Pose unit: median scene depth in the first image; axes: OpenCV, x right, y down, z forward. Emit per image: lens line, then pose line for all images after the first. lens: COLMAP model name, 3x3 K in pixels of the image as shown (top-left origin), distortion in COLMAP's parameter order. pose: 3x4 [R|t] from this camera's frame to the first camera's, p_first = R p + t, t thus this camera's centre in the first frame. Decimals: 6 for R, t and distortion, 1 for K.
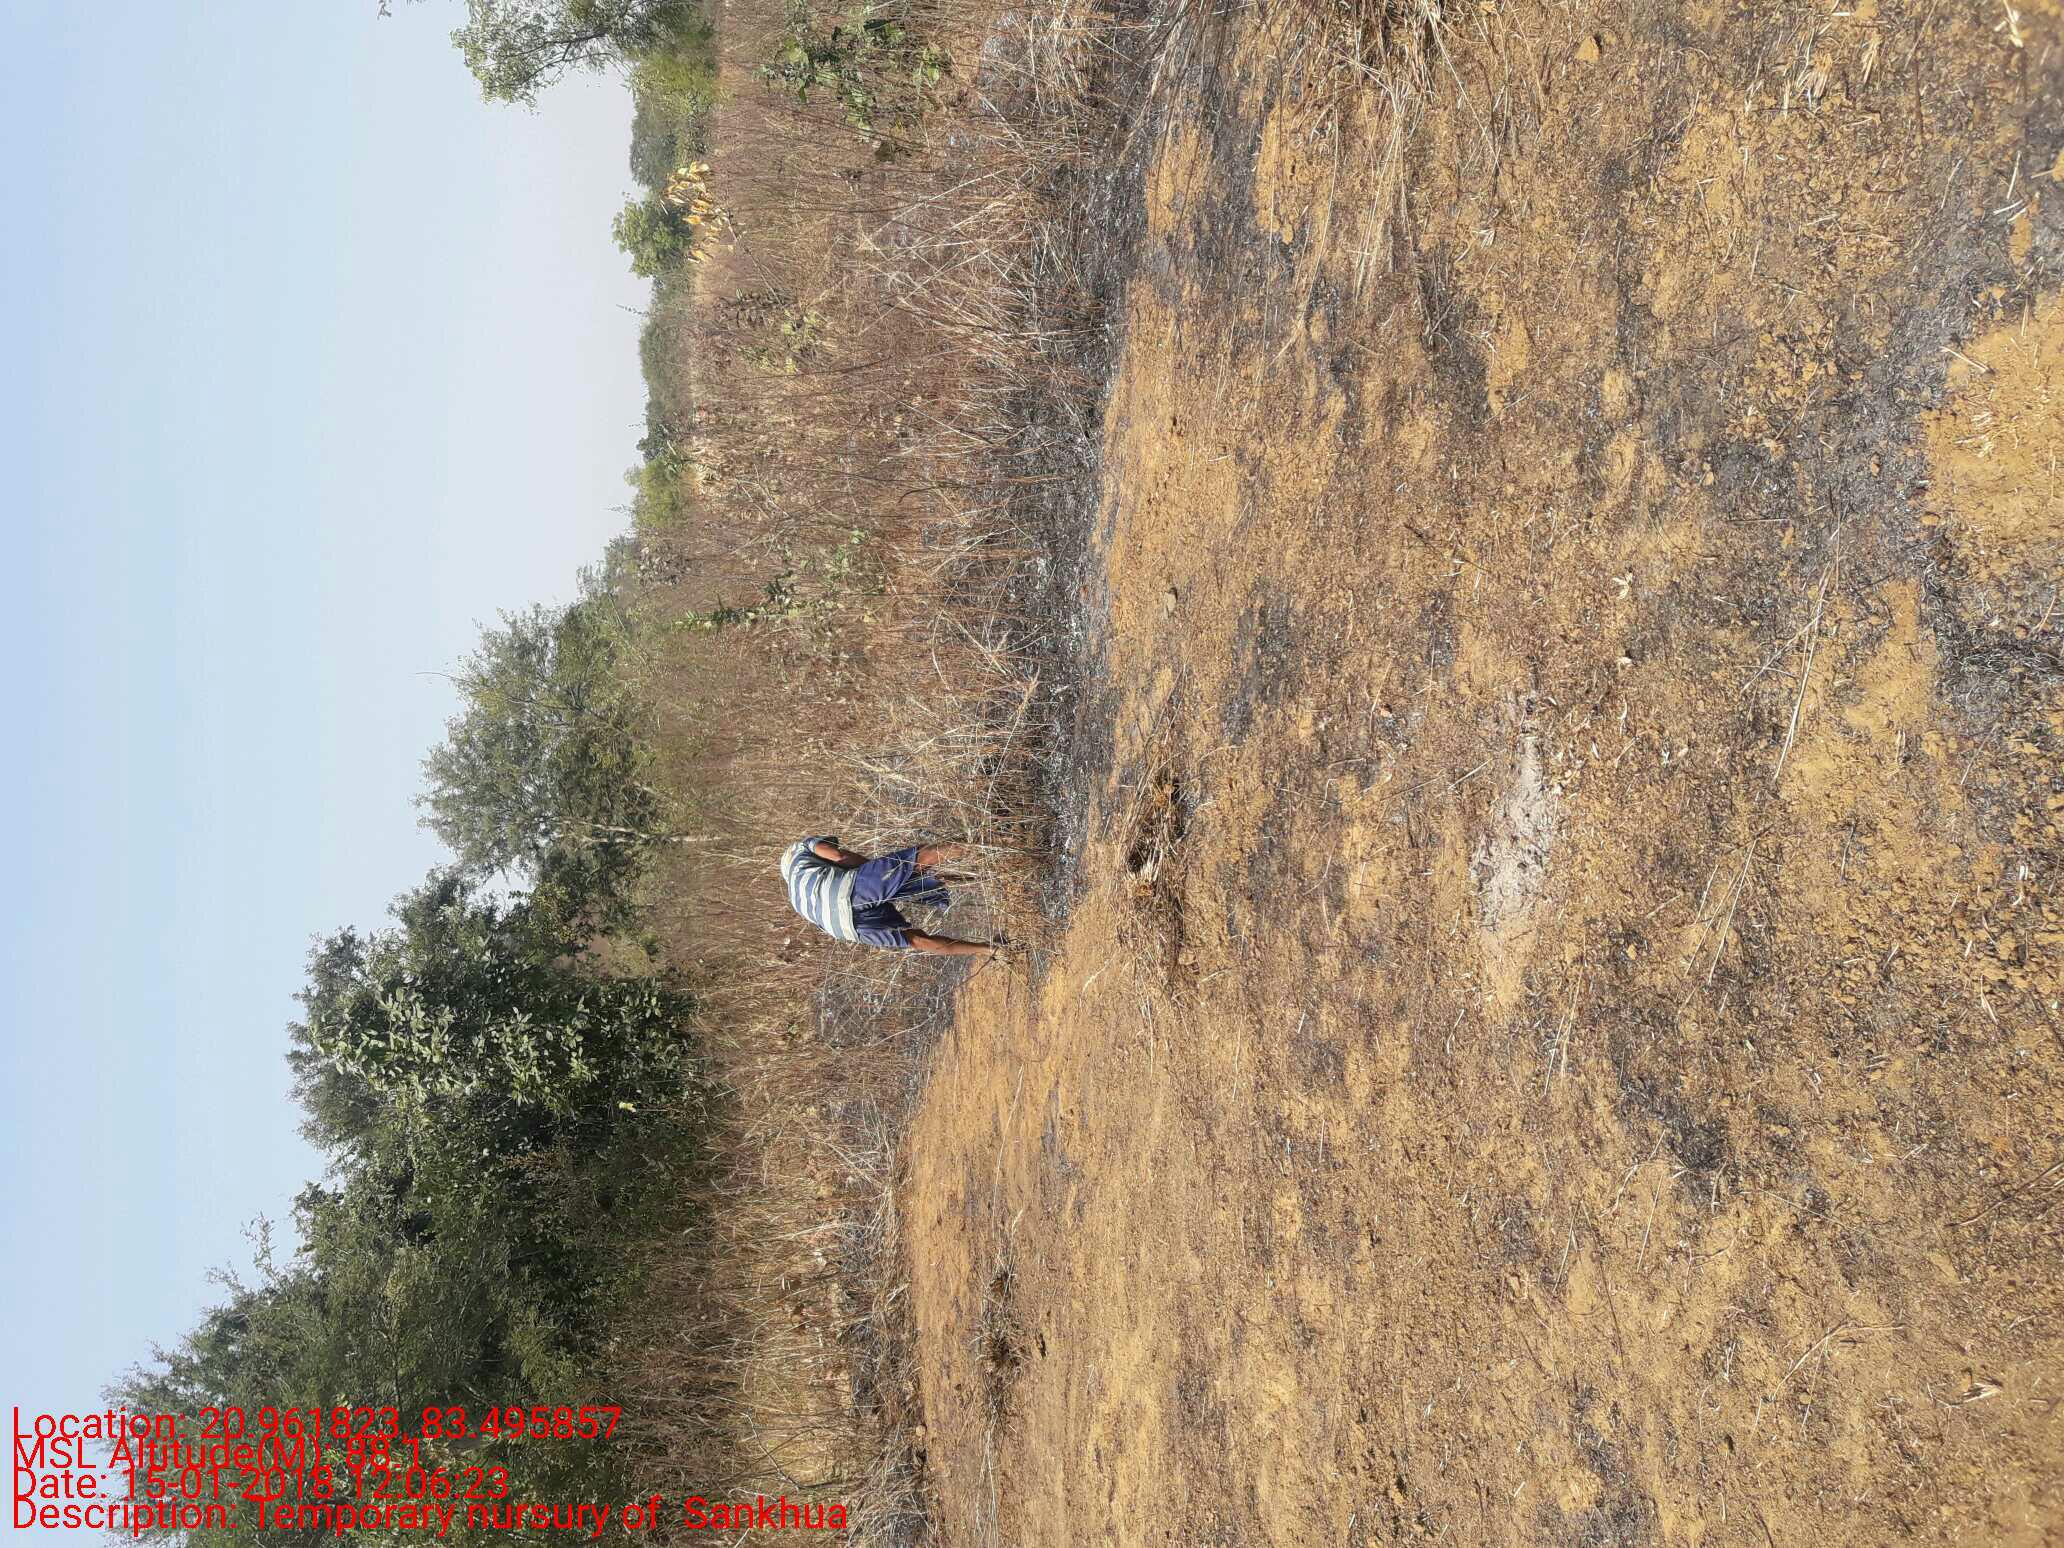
lens RADIAL K [[1657.3, 0, 1032.0], [0, 1657.3, 774.0], [0, 0, 1]] dist [0.060487, -0.164686]
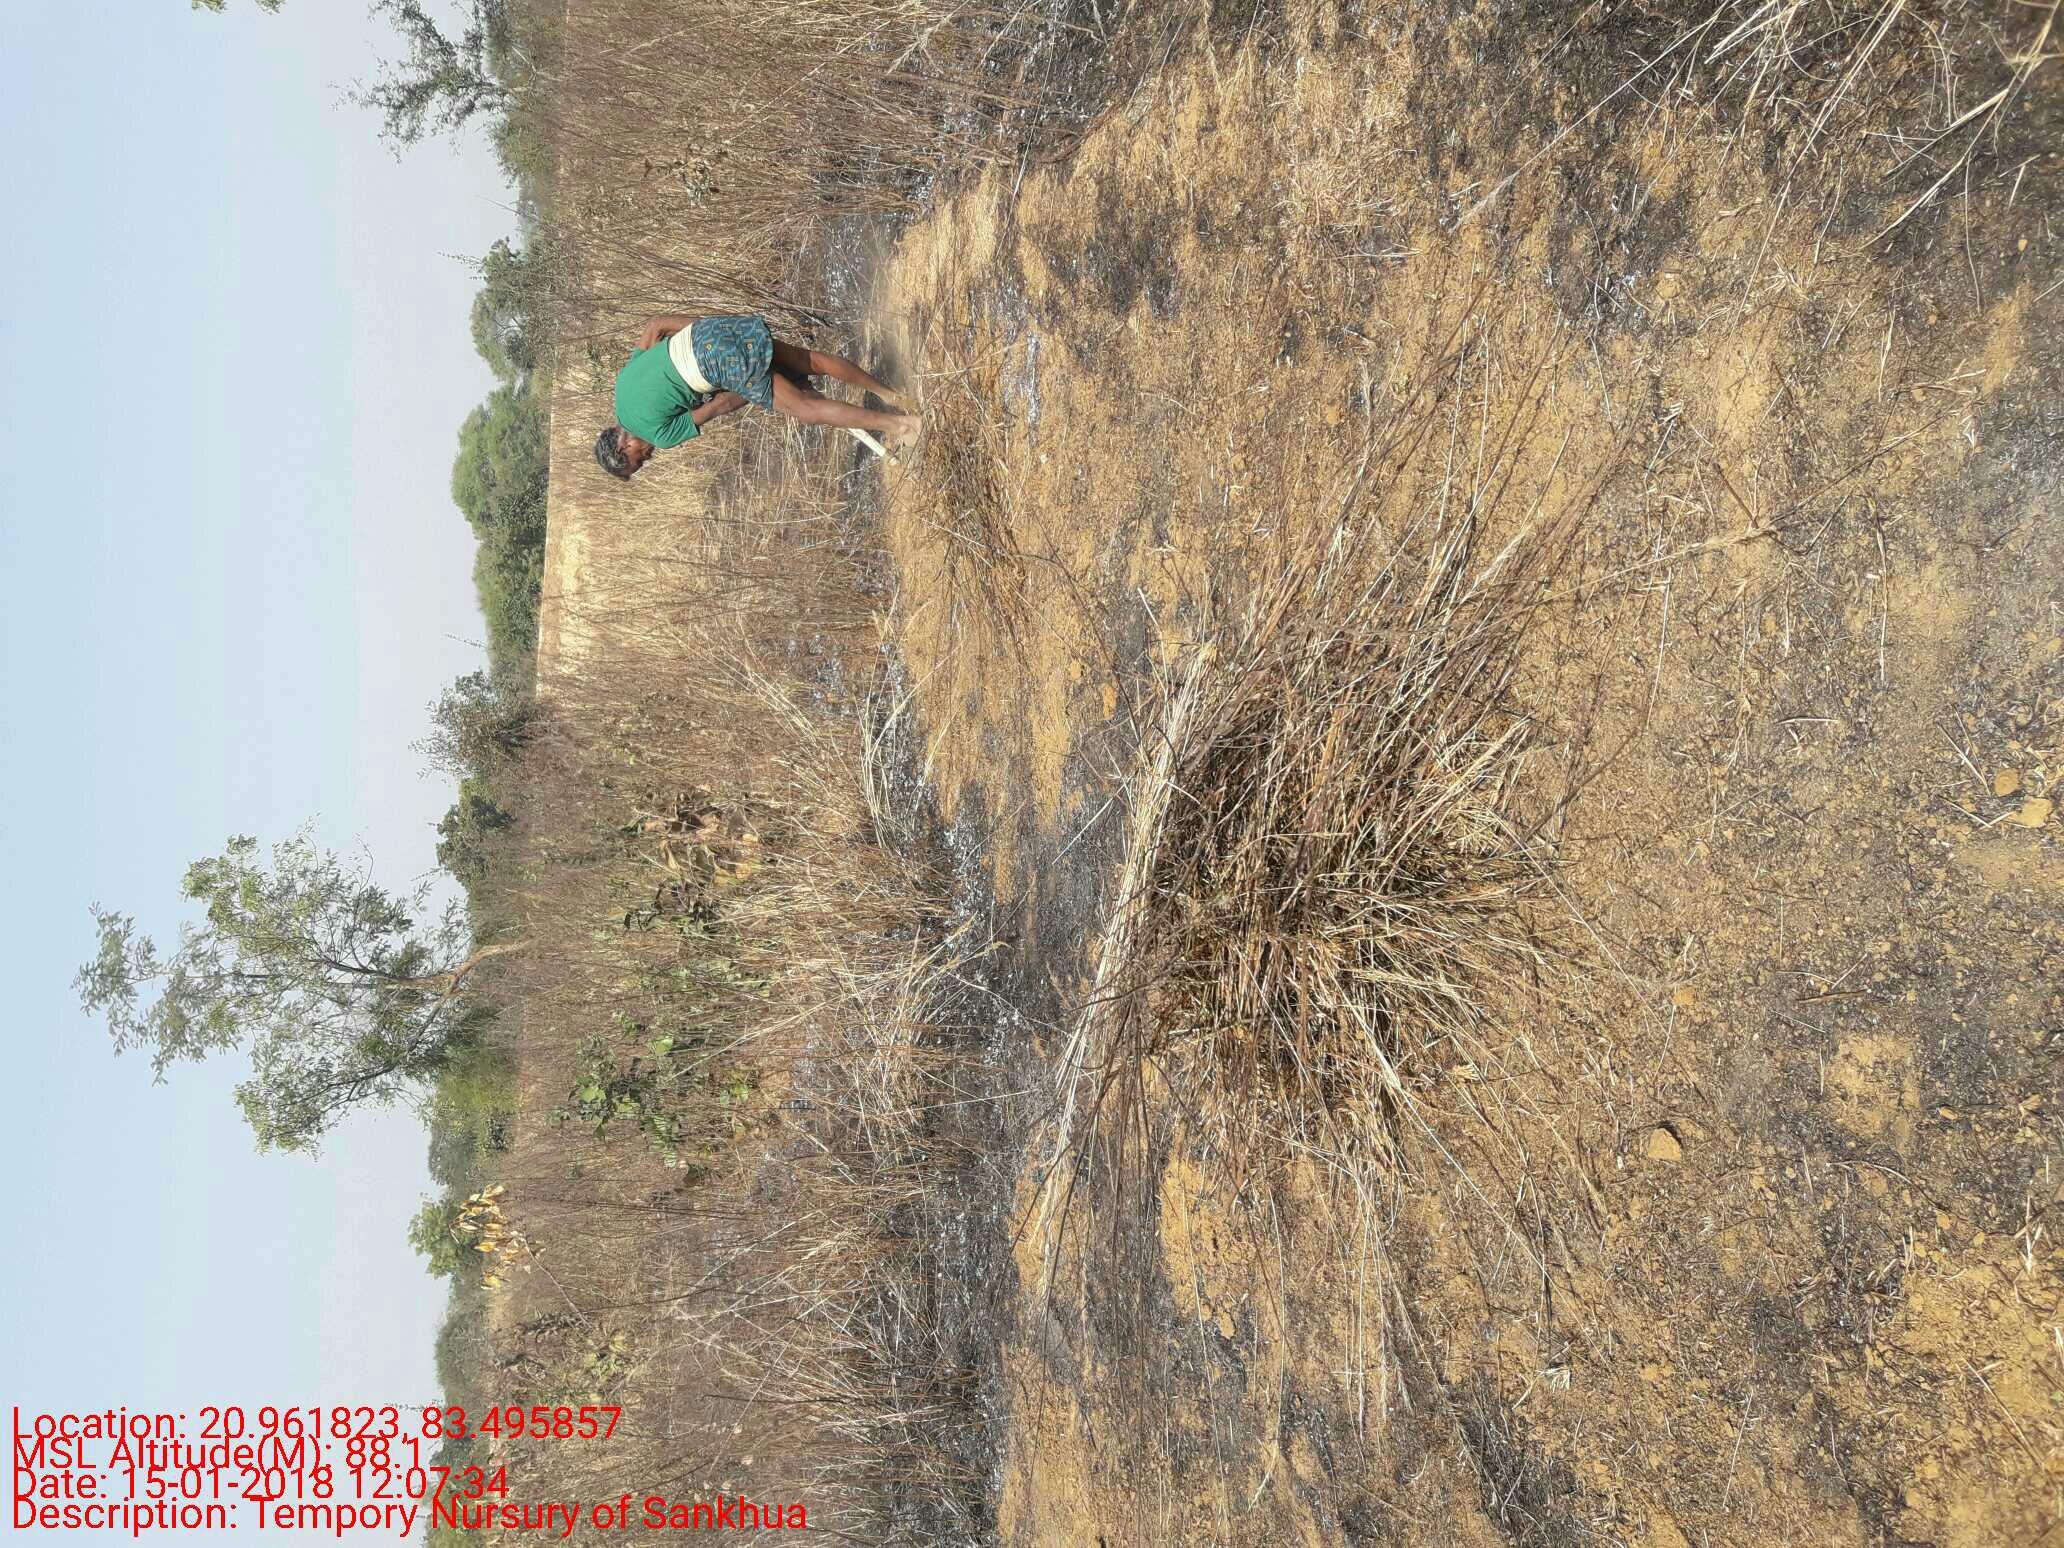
lens RADIAL K [[1657.3, 0, 1032.0], [0, 1657.3, 774.0], [0, 0, 1]] dist [0.060487, -0.164686]
pose [[0.984701, -0.105335, 0.138814, -0.017385], [0.161594, 0.850093, -0.501228, -0.151402], [-0.065208, 0.515991, 0.854109, 0.180753]]
